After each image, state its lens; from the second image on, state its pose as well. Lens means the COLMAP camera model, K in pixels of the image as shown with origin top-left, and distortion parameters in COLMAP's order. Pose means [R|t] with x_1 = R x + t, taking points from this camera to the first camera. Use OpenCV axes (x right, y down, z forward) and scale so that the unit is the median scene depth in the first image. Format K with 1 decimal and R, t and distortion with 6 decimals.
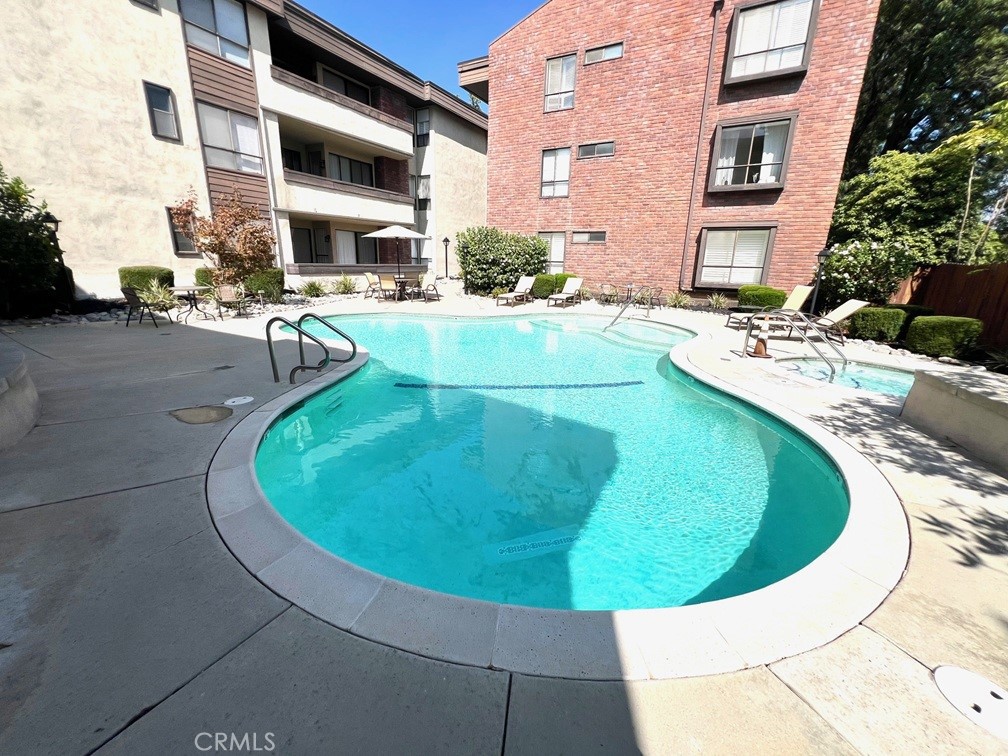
lens RADIAL K [[403.5, 0, 503.9], [0, 403.5, 374.2], [0, 0, 1]] dist [-0.001567, -0.000127]
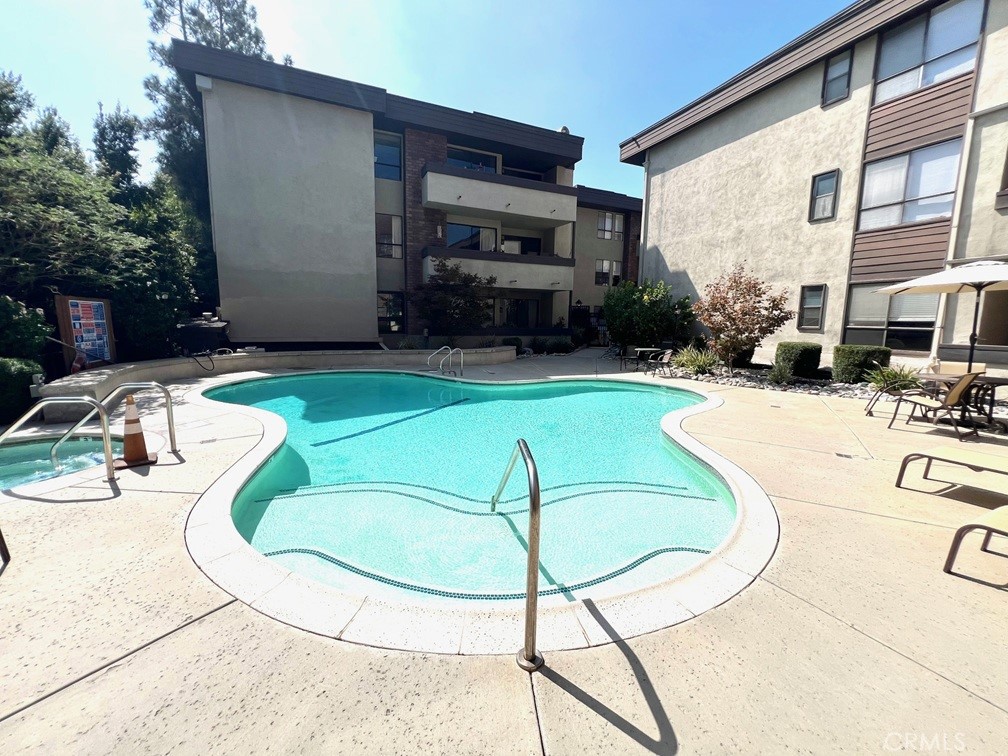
lens RADIAL K [[403.5, 0, 503.9], [0, 403.5, 374.2], [0, 0, 1]] dist [-0.001567, -0.000127]
pose [[-0.569833, 0.068436, -0.818906, 0.462492], [-0.258333, 0.931086, 0.257571, -0.274600], [0.780099, 0.358322, -0.512885, 1.015099]]
